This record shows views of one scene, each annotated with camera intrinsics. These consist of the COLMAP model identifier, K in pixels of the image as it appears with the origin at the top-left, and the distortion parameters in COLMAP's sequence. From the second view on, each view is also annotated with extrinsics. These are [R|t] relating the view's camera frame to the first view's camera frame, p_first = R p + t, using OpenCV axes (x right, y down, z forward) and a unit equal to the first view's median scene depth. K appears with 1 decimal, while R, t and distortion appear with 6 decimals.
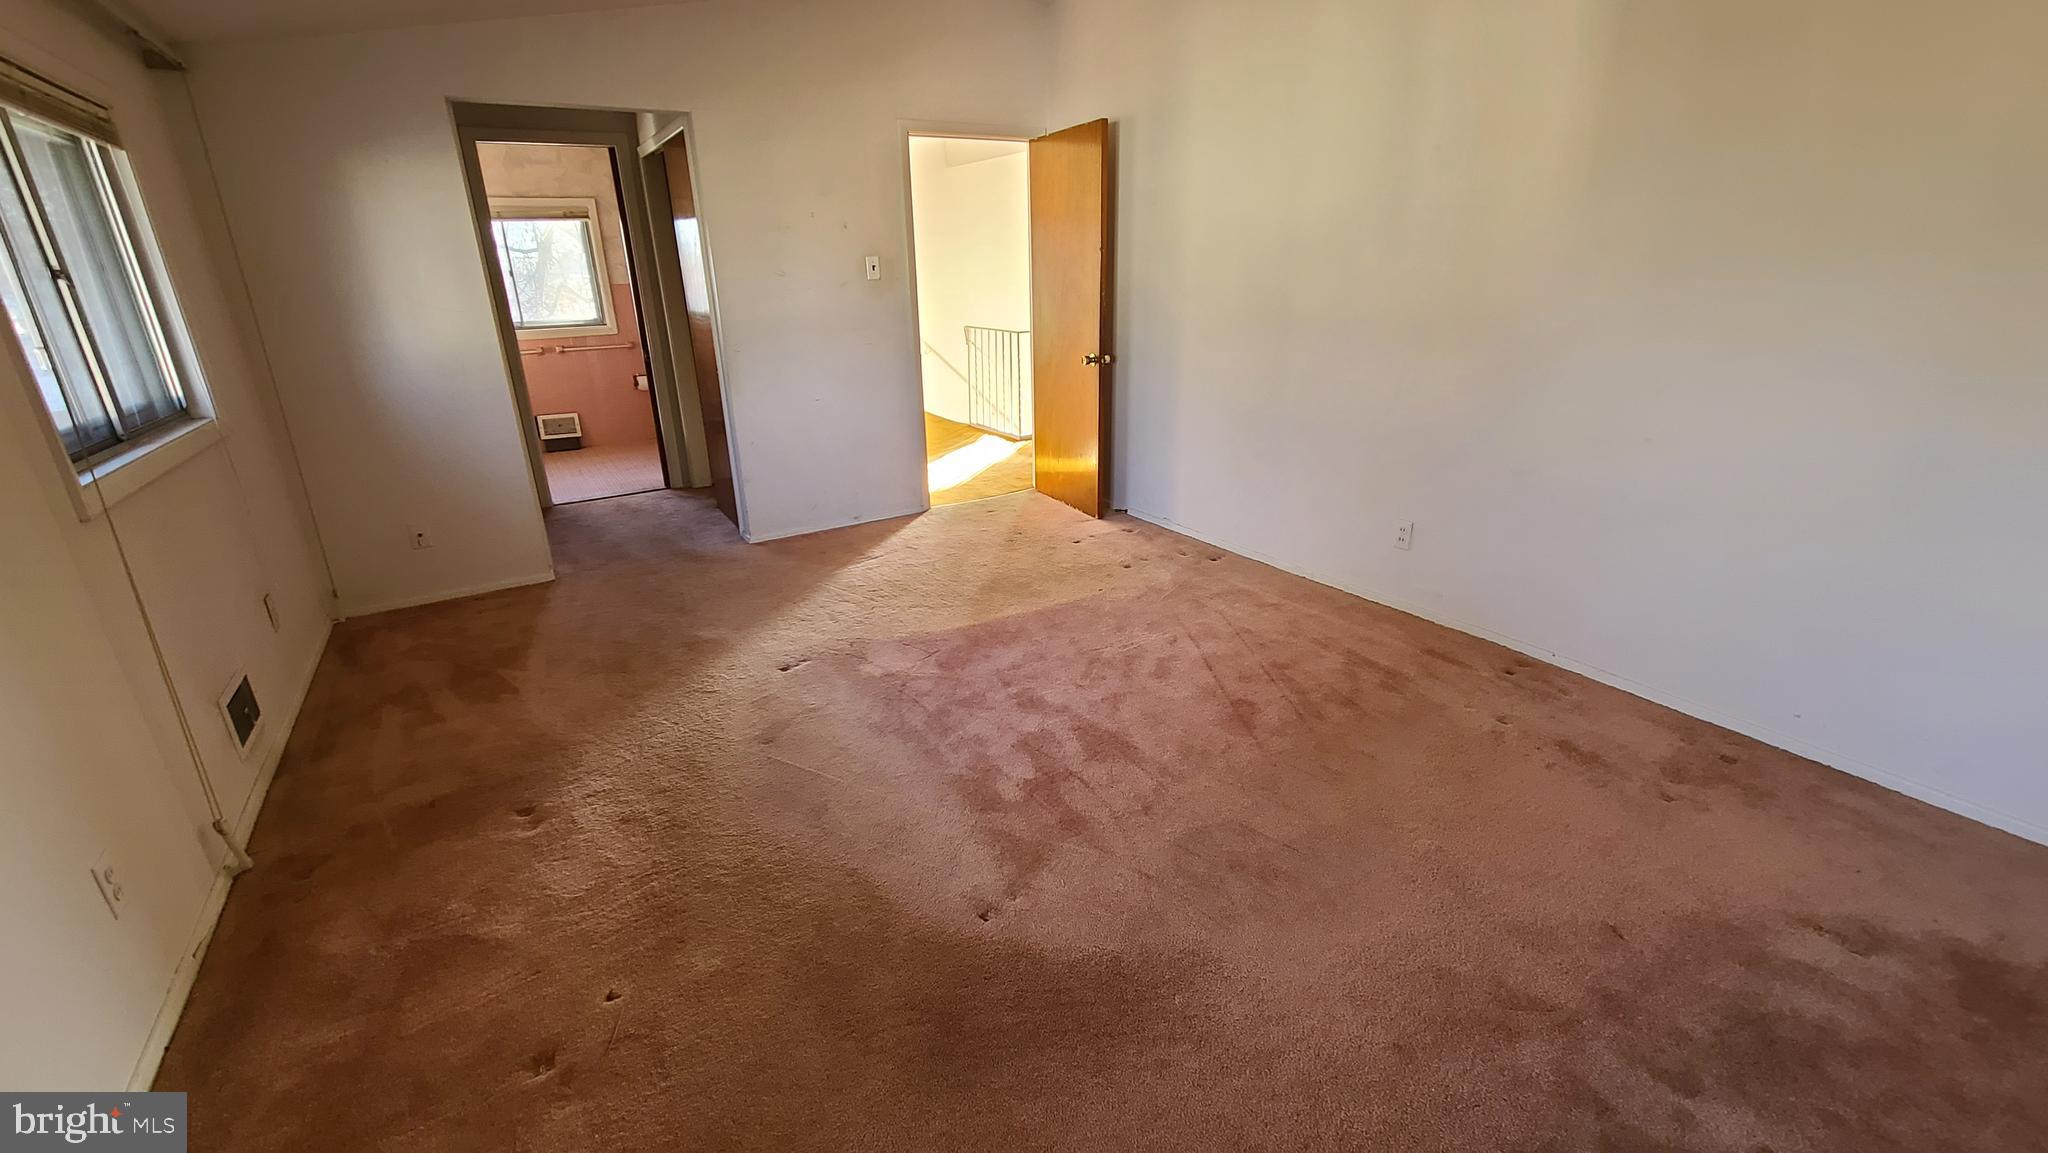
lens RADIAL K [[841.4, 0, 1016.8], [0, 841.4, 568.7], [0, 0, 1]] dist [-0.002193, -0.000828]
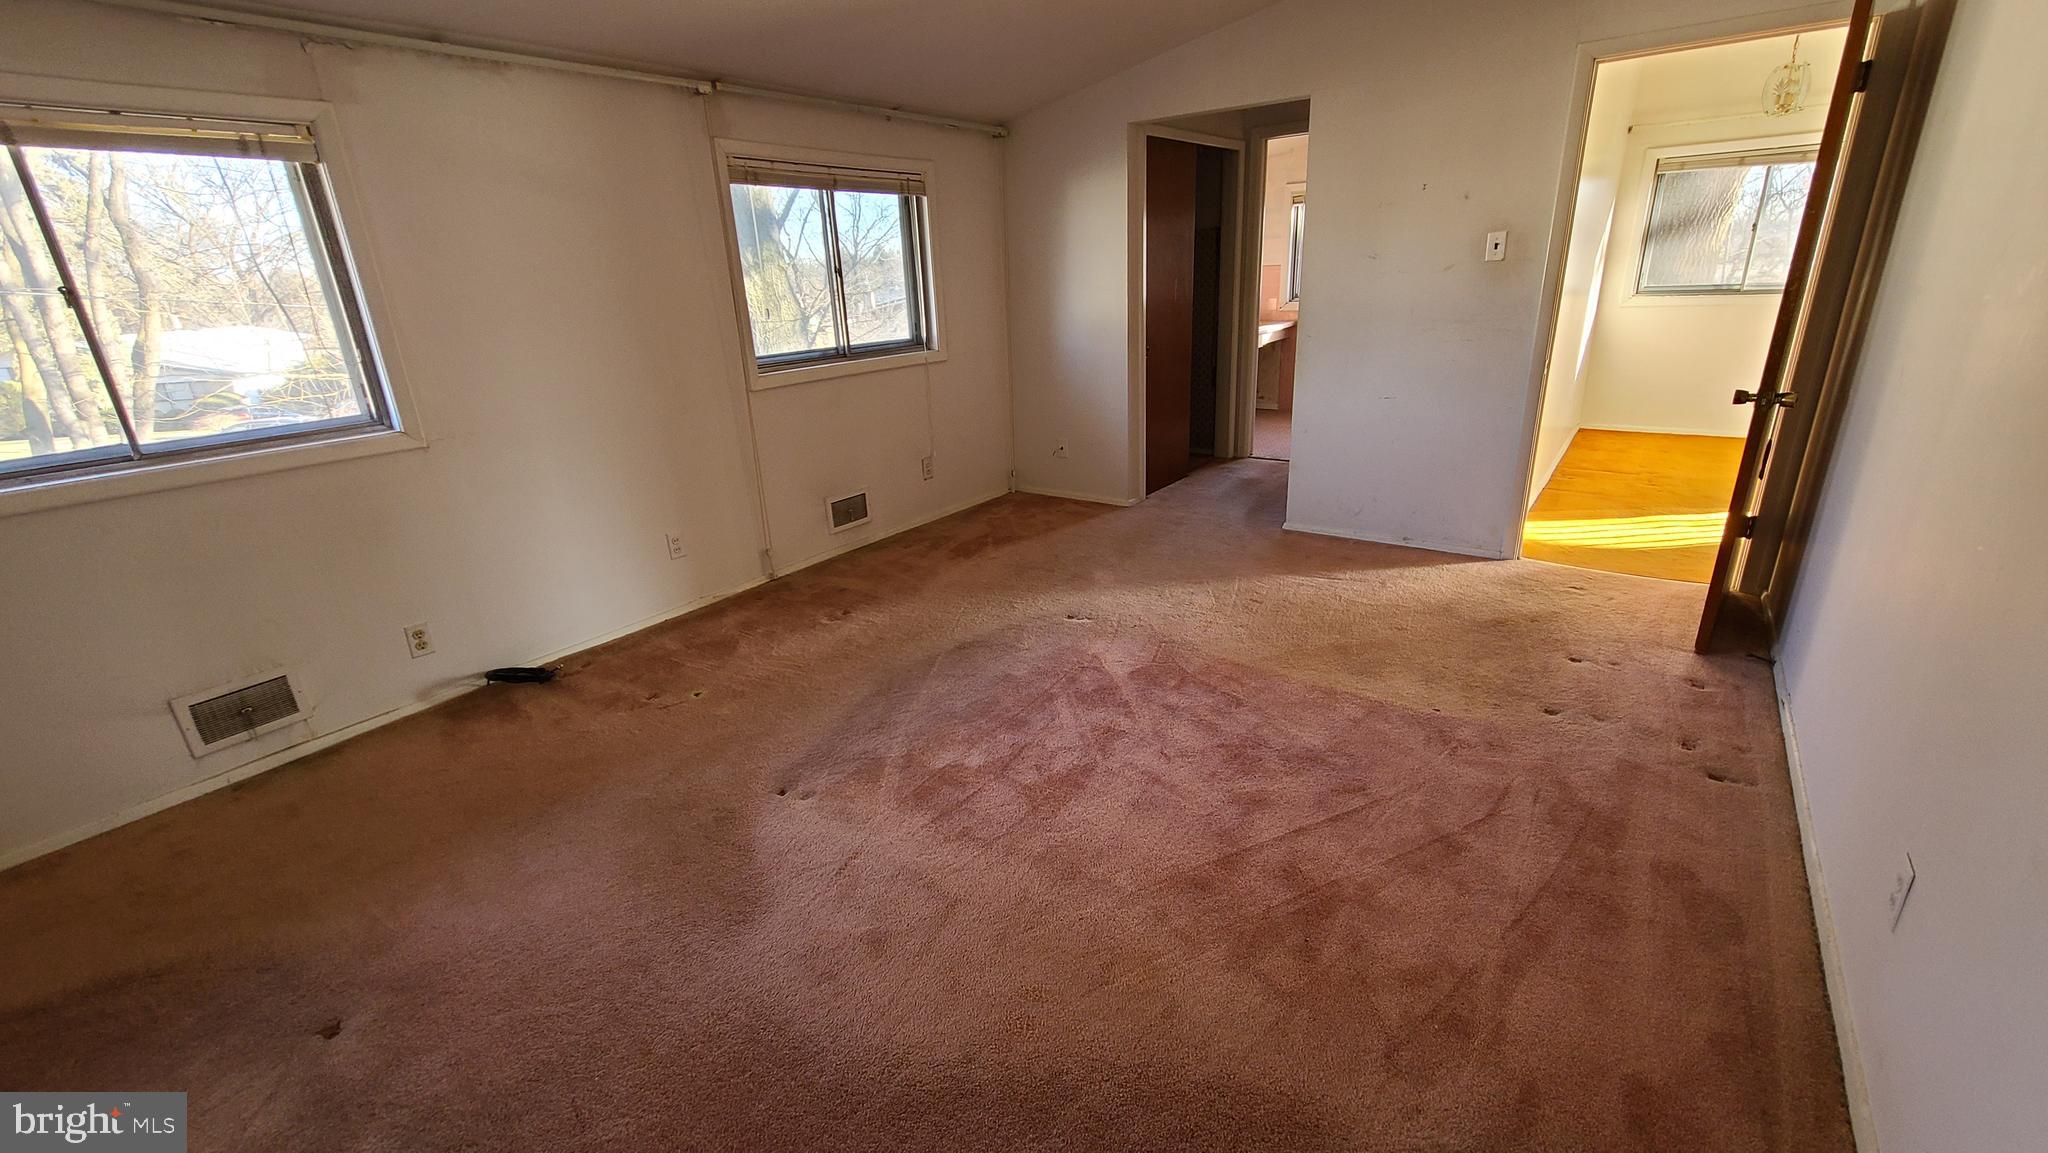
lens RADIAL K [[841.4, 0, 1027.0], [0, 841.4, 571.7], [0, 0, 1]] dist [-0.002193, -0.000828]
pose [[0.367964, 0.323074, -0.871909, 0.542177], [-0.283654, 0.932003, 0.225633, -0.143576], [0.885518, 0.164295, 0.434585, 0.360873]]
